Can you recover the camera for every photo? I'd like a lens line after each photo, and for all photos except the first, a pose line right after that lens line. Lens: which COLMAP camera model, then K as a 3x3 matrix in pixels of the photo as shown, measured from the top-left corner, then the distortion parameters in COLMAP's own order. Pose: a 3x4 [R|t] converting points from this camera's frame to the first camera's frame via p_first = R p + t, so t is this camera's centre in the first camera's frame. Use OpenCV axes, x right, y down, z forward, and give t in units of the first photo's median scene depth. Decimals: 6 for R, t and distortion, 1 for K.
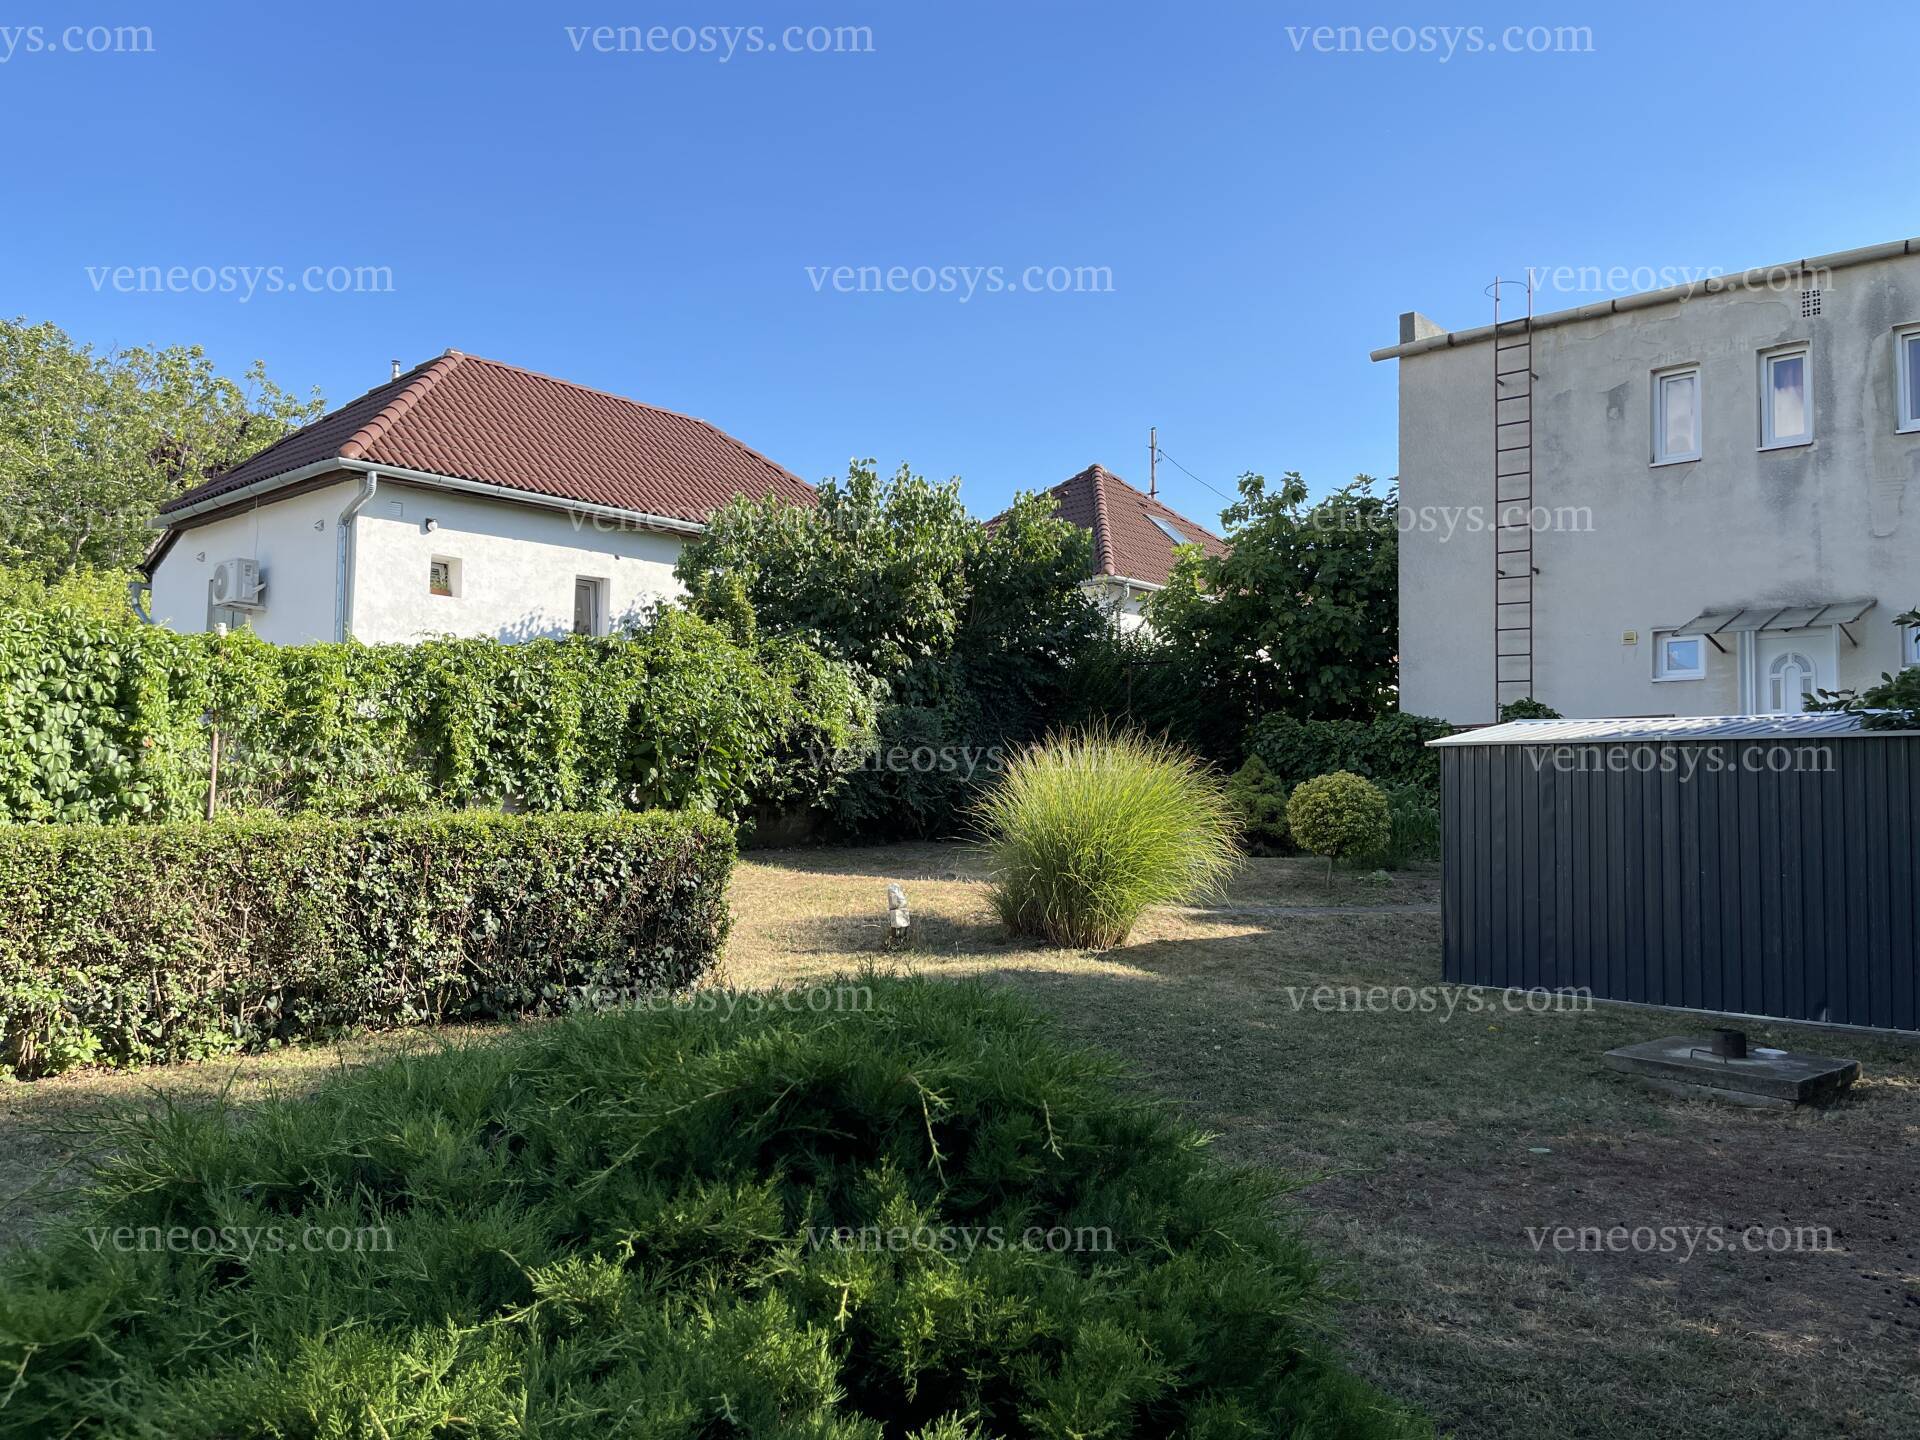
lens RADIAL K [[1429.8, 0, 960.0], [0, 1429.8, 720.0], [0, 0, 1]] dist [0.032120, -0.063708]
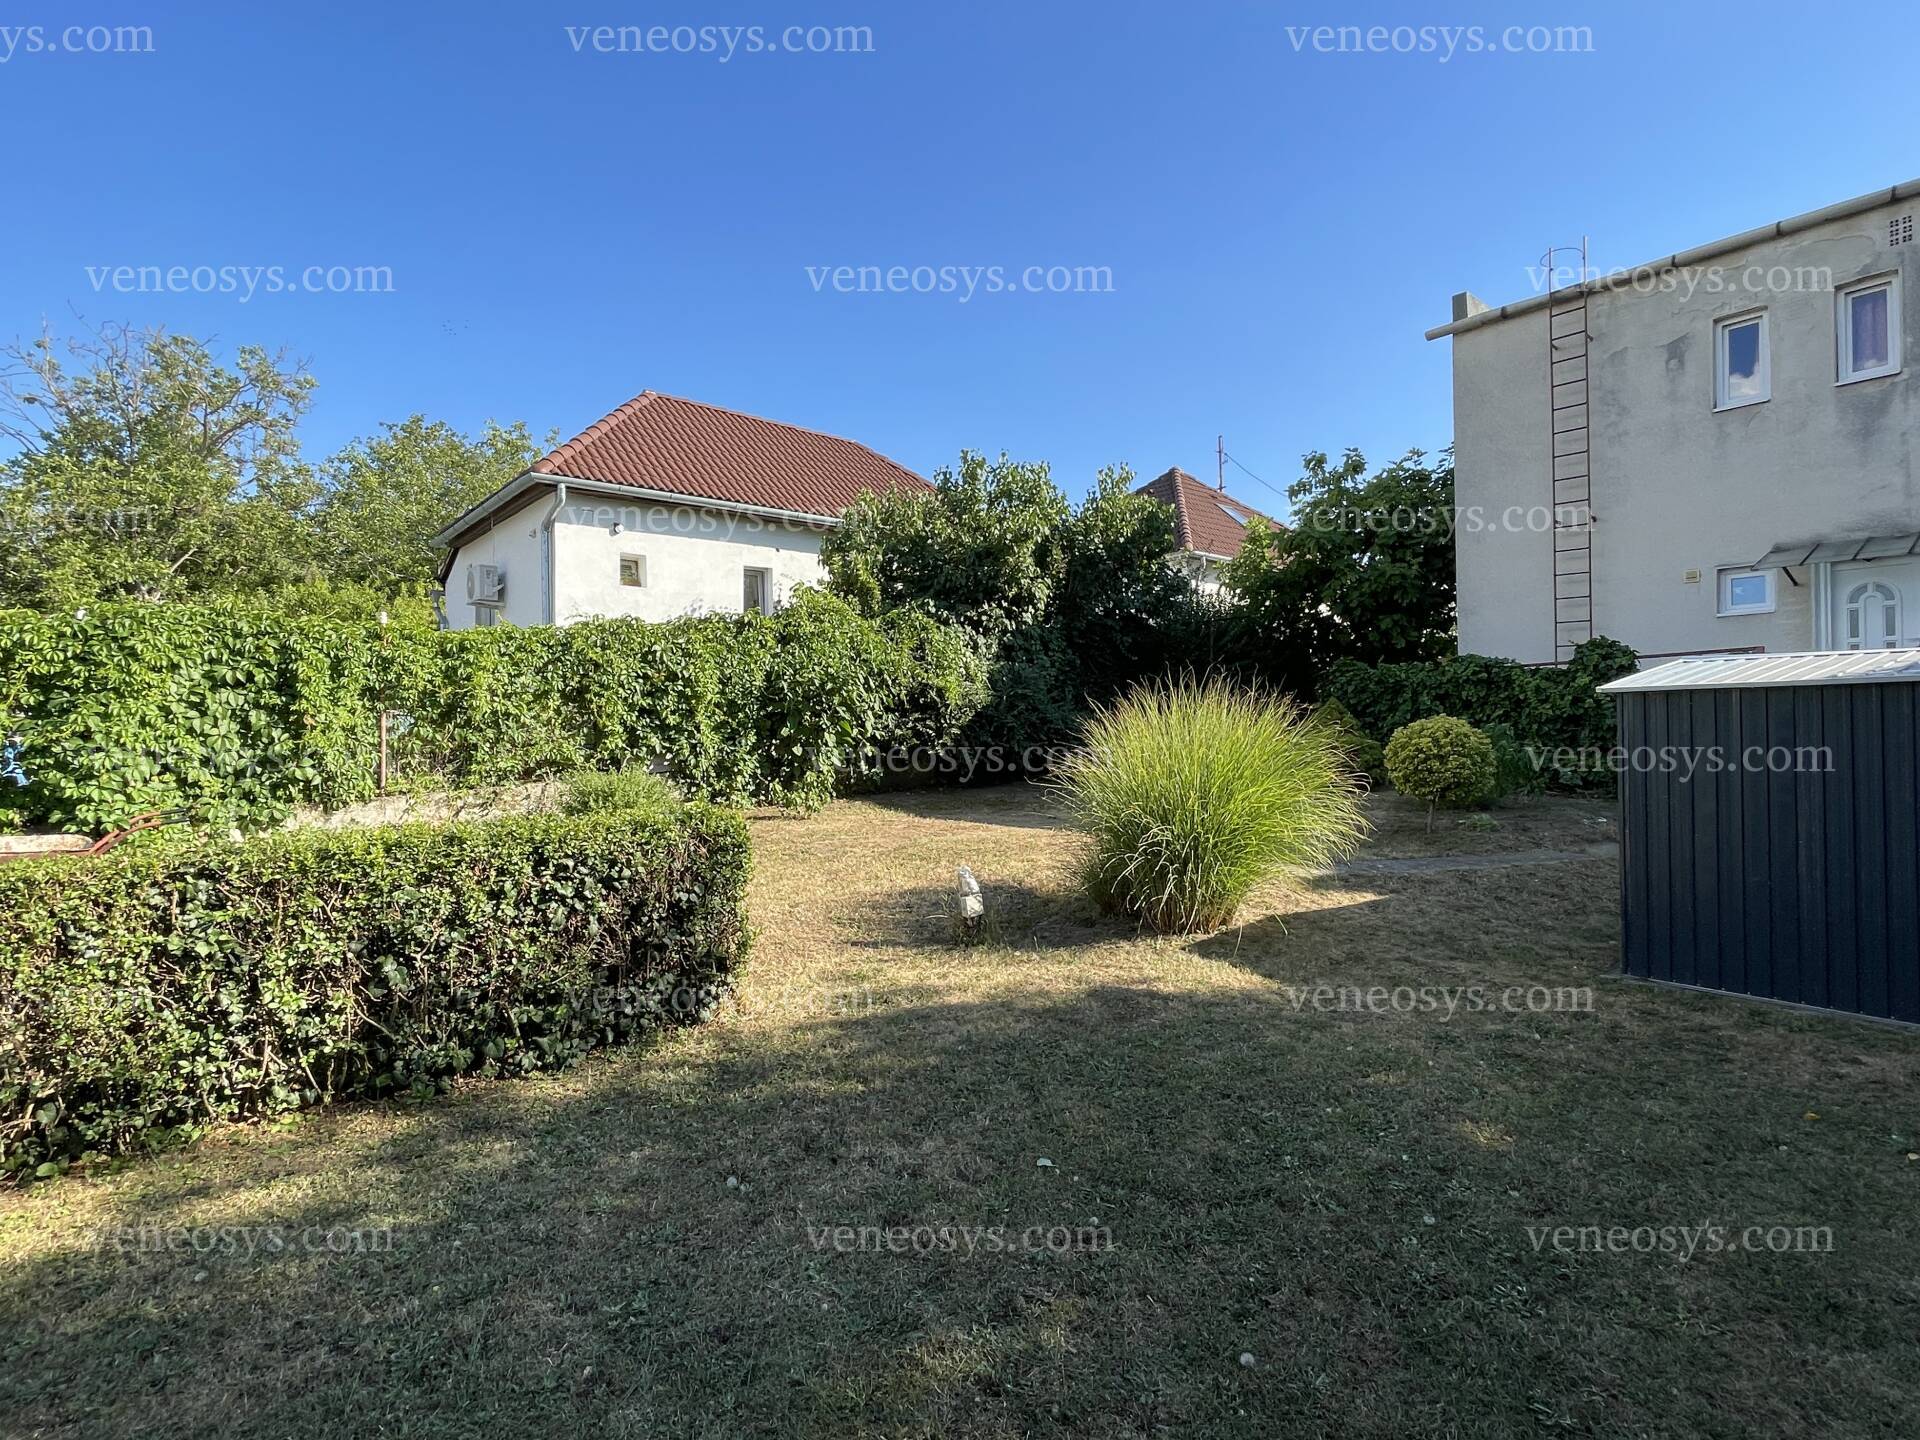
lens RADIAL K [[981.1, 0, 956.0], [0, 981.1, 724.1], [0, 0, 1]] dist [-0.002802, 0.002477]
pose [[0.991494, -0.027188, -0.127283, 0.015477], [0.033748, 0.998195, 0.049675, -0.002393], [0.125703, -0.053548, 0.990622, 0.221738]]
